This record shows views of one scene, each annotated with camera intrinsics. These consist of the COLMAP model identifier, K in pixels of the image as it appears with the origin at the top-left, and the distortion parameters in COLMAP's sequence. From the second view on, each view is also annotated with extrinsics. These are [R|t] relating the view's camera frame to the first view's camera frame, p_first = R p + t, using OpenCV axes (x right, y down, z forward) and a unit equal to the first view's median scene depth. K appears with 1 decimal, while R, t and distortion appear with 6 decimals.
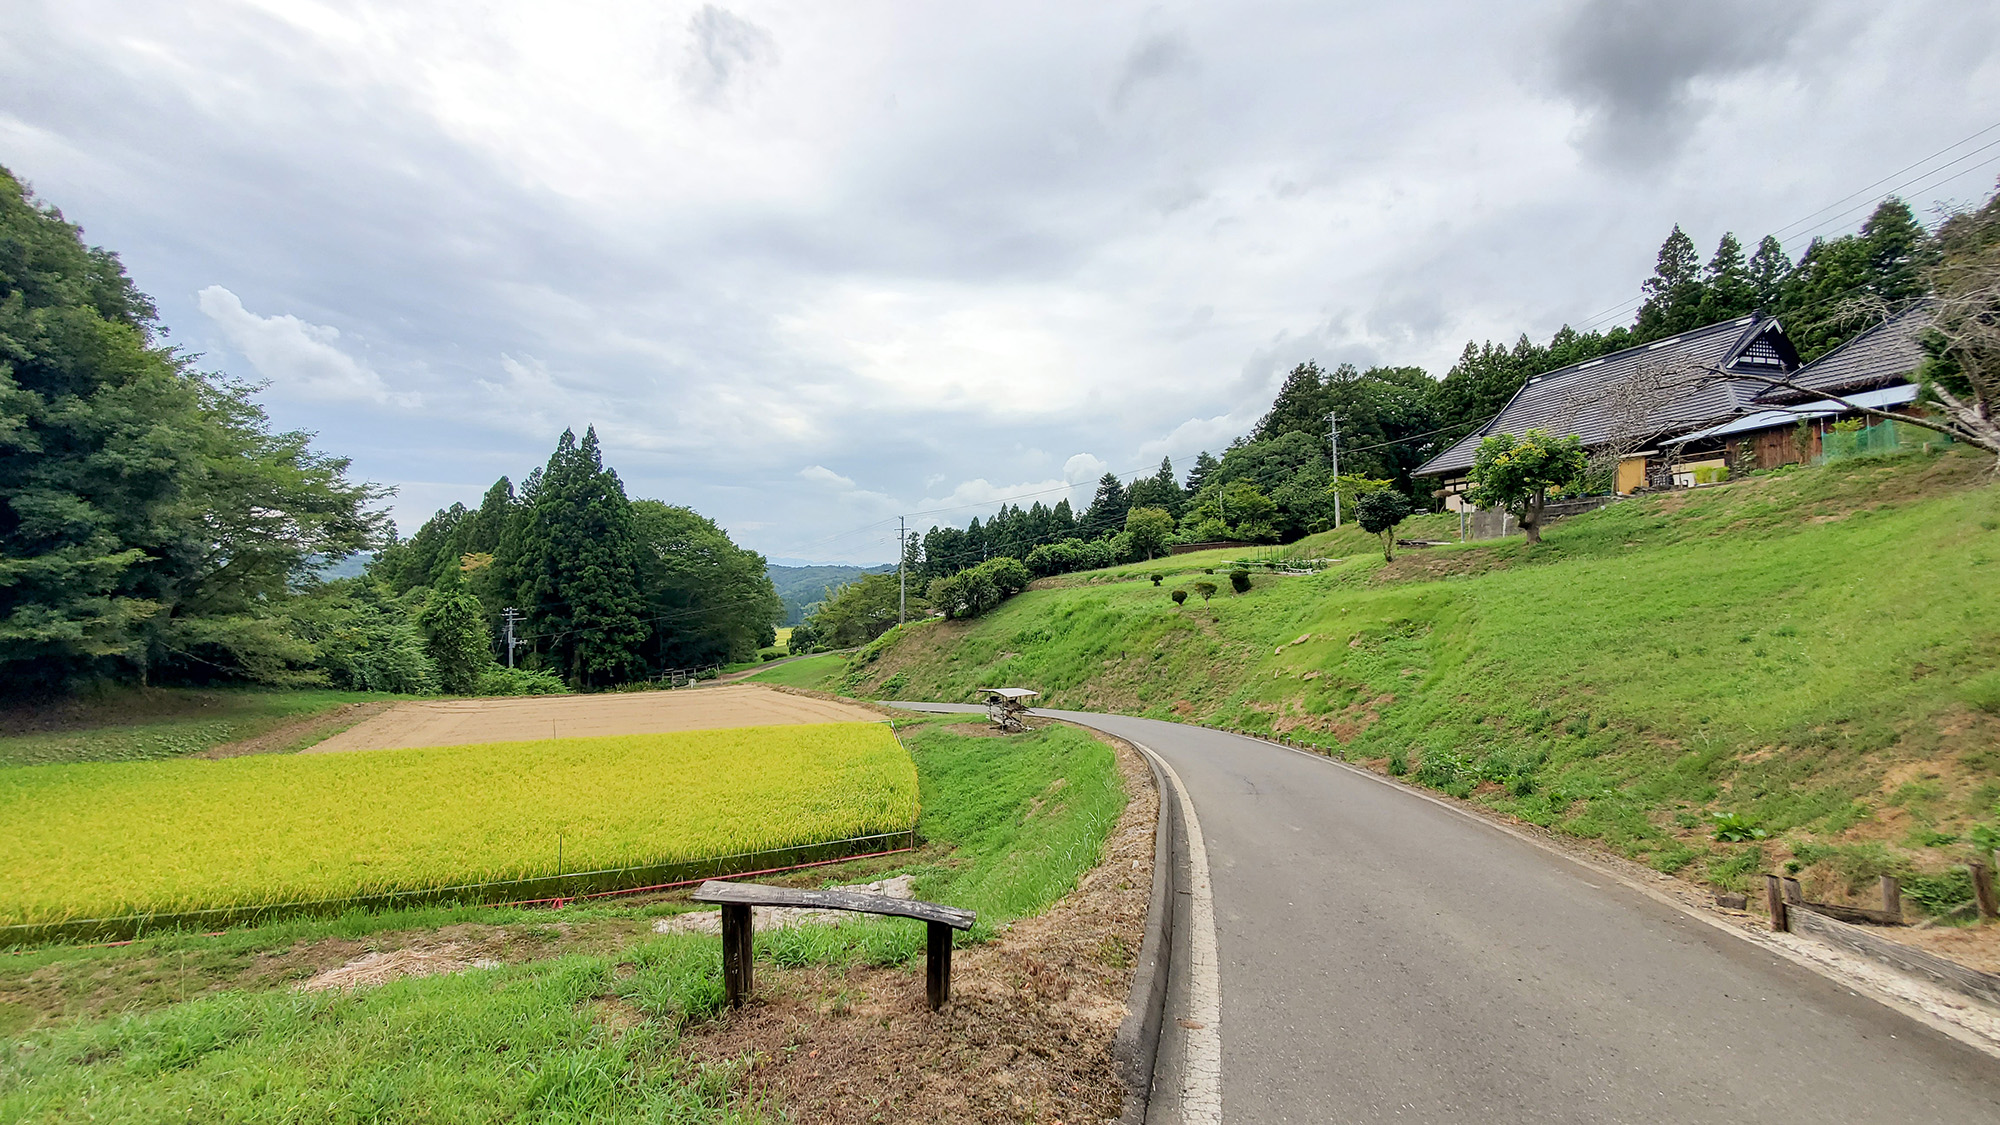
lens RADIAL K [[803.9, 0, 983.4], [0, 803.9, 546.9], [0, 0, 1]] dist [0.000909, -0.000760]
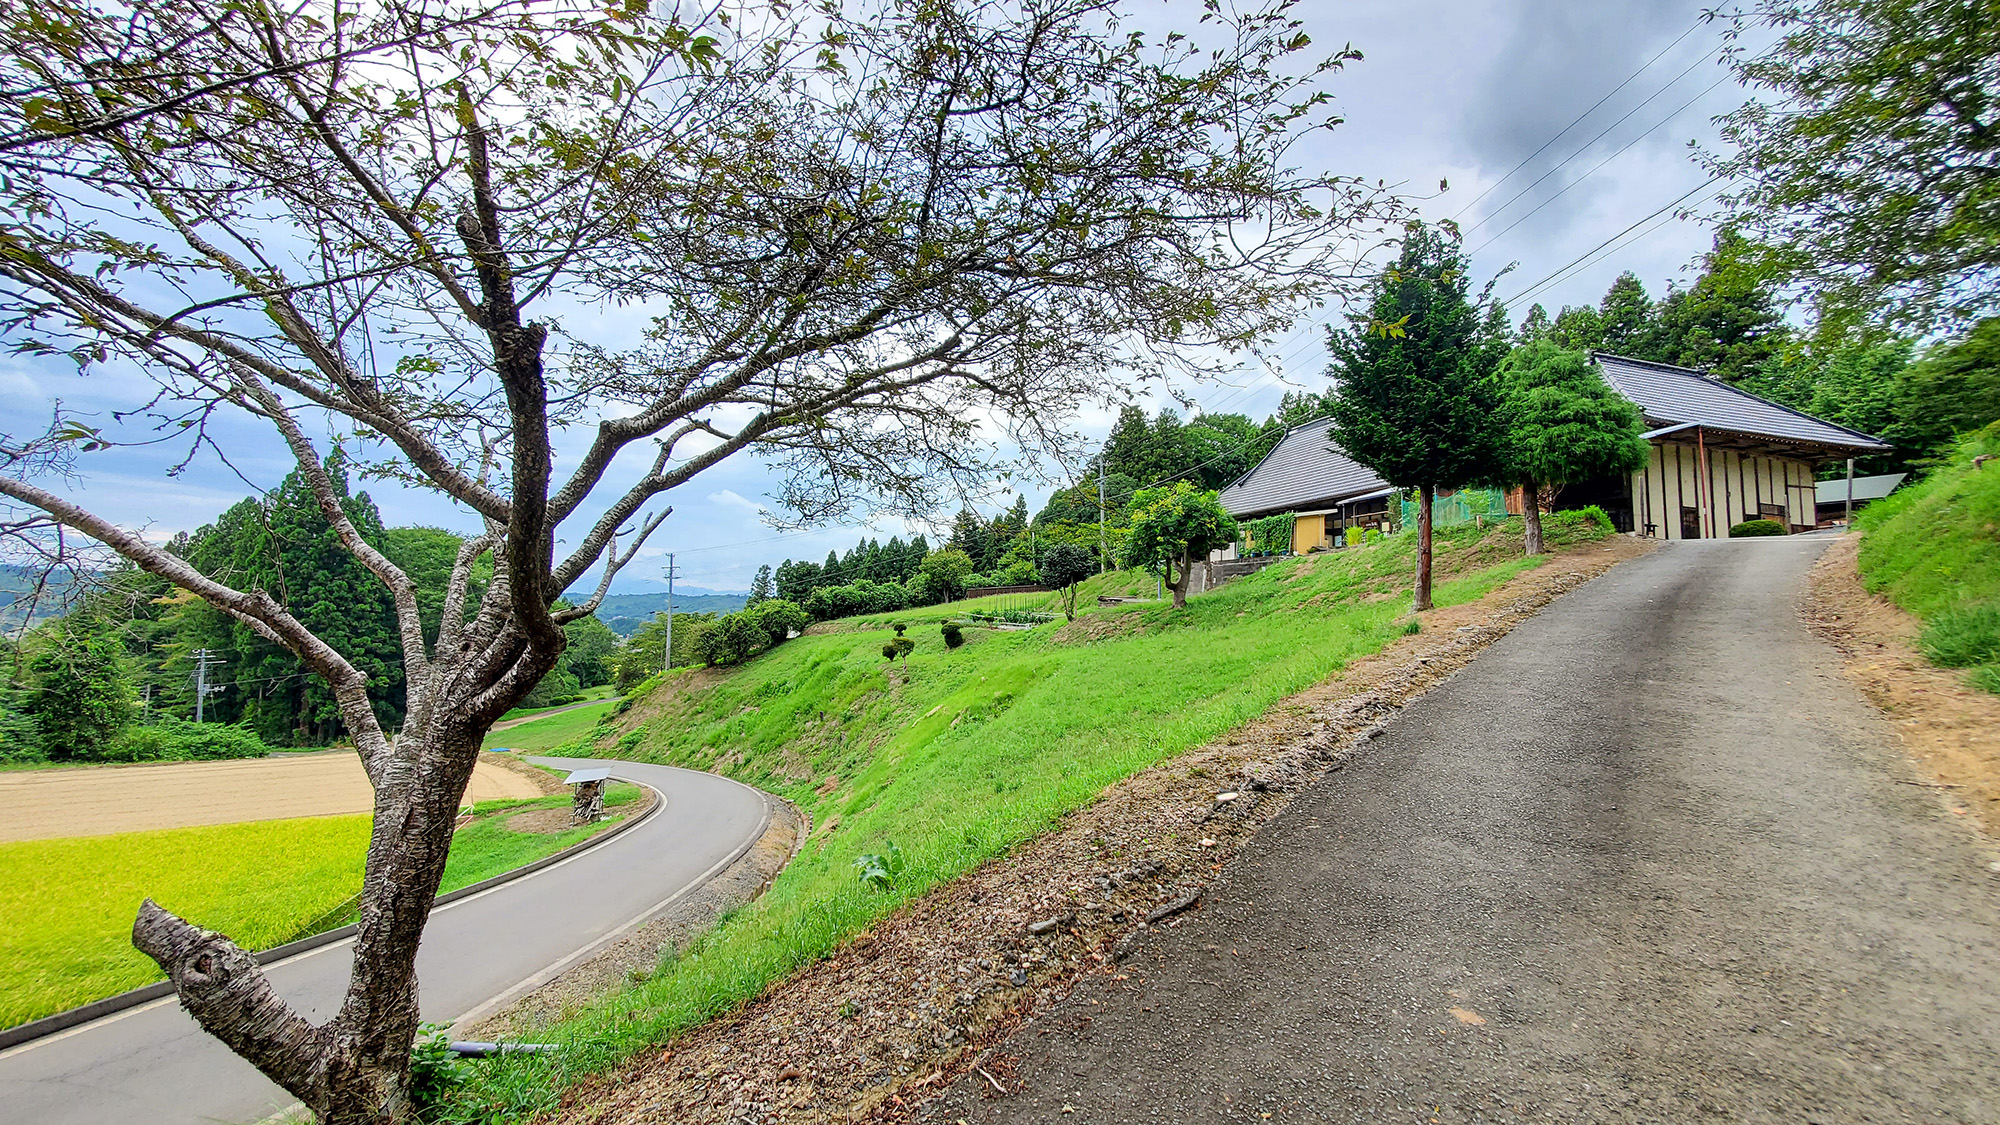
lens RADIAL K [[803.9, 0, 973.9], [0, 803.9, 551.2], [0, 0, 1]] dist [-0.000461, -0.000145]
pose [[0.993812, 0.019968, 0.109264, 0.147183], [-0.016198, 0.999246, -0.035288, -0.013593], [-0.109886, 0.033300, 0.993386, 0.045376]]
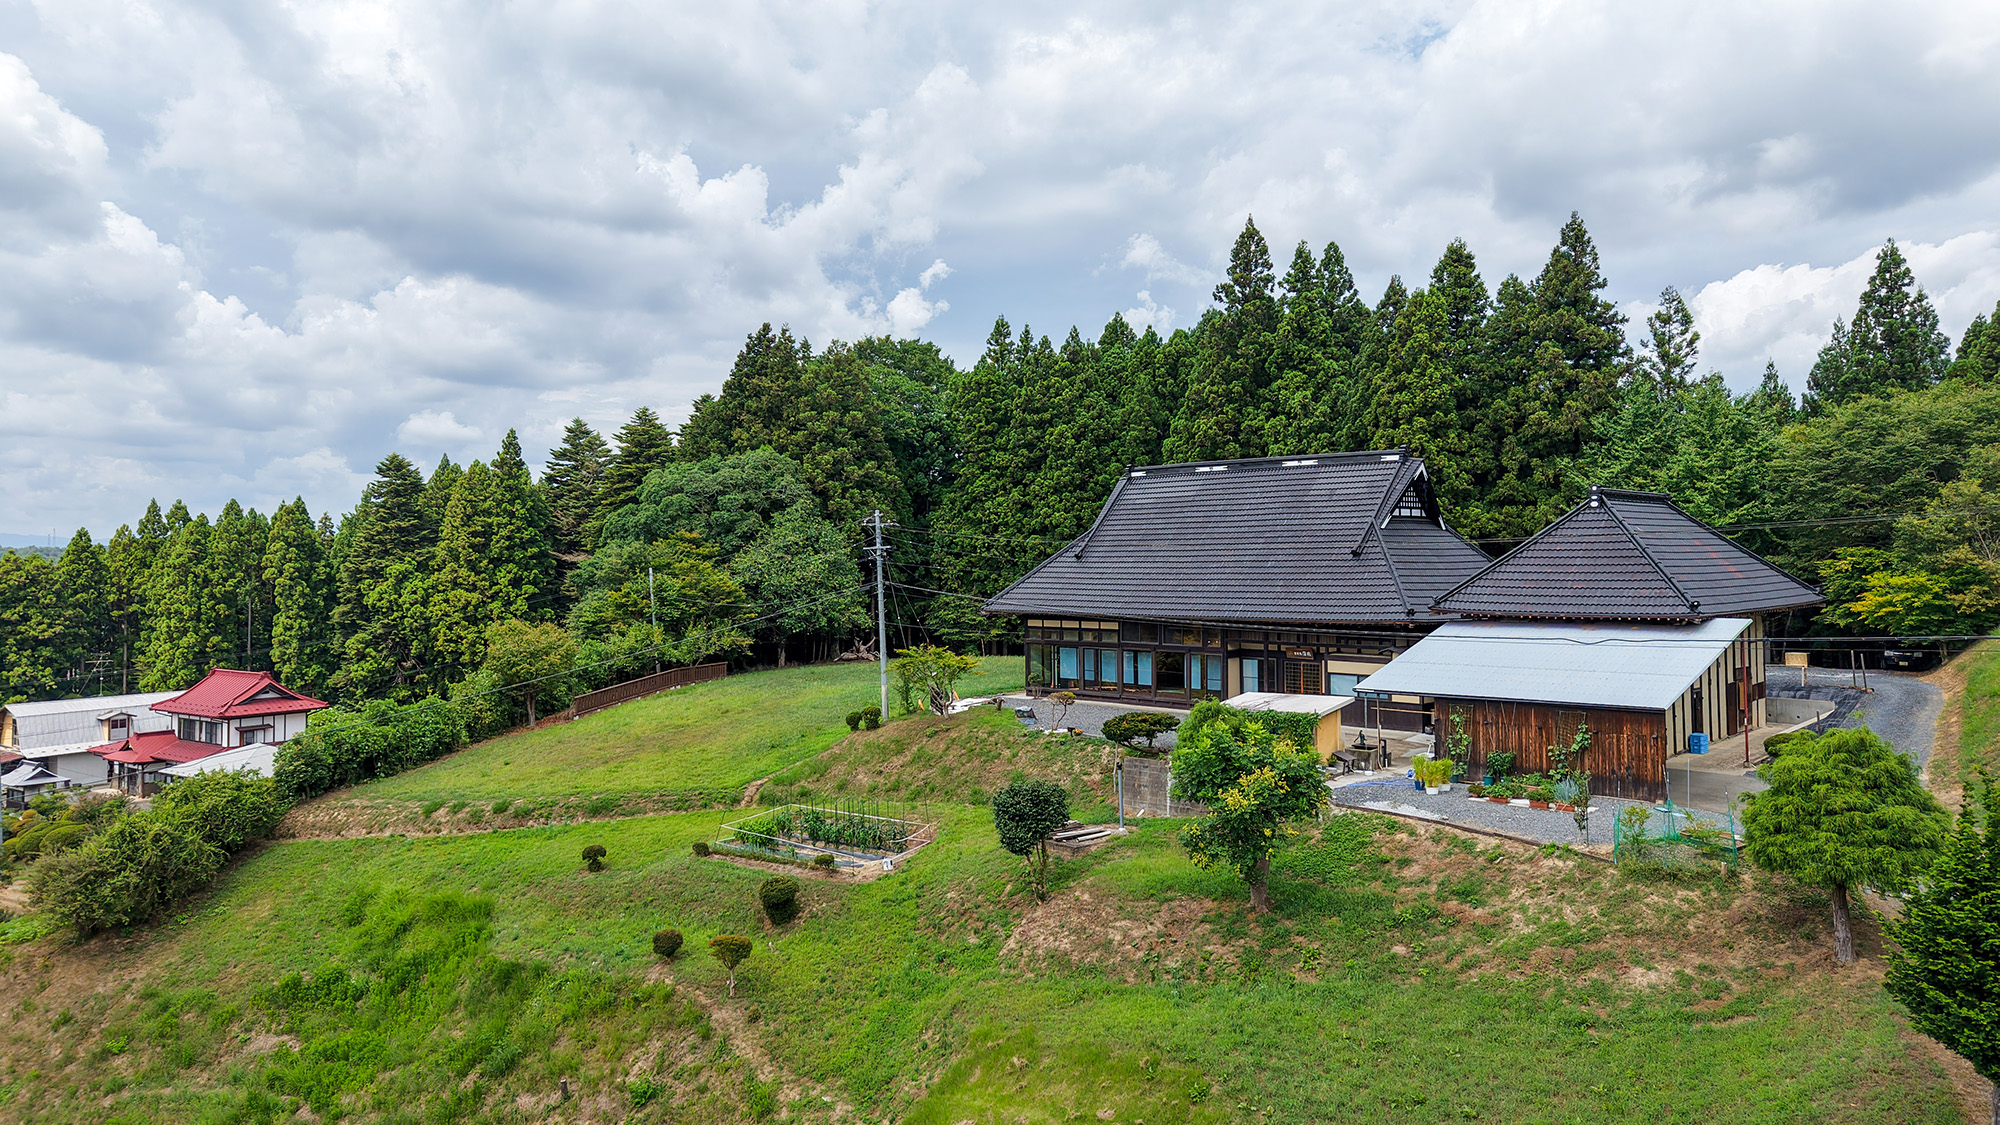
lens RADIAL K [[1353.9, 0, 999.8], [0, 1353.9, 519.7], [0, 0, 1]] dist [0.075409, -0.079130]
pose [[0.826918, 0.001181, 0.562321, -0.051067], [-0.006128, 0.999957, 0.006911, -0.139916], [-0.562288, -0.009161, 0.826890, 0.086892]]
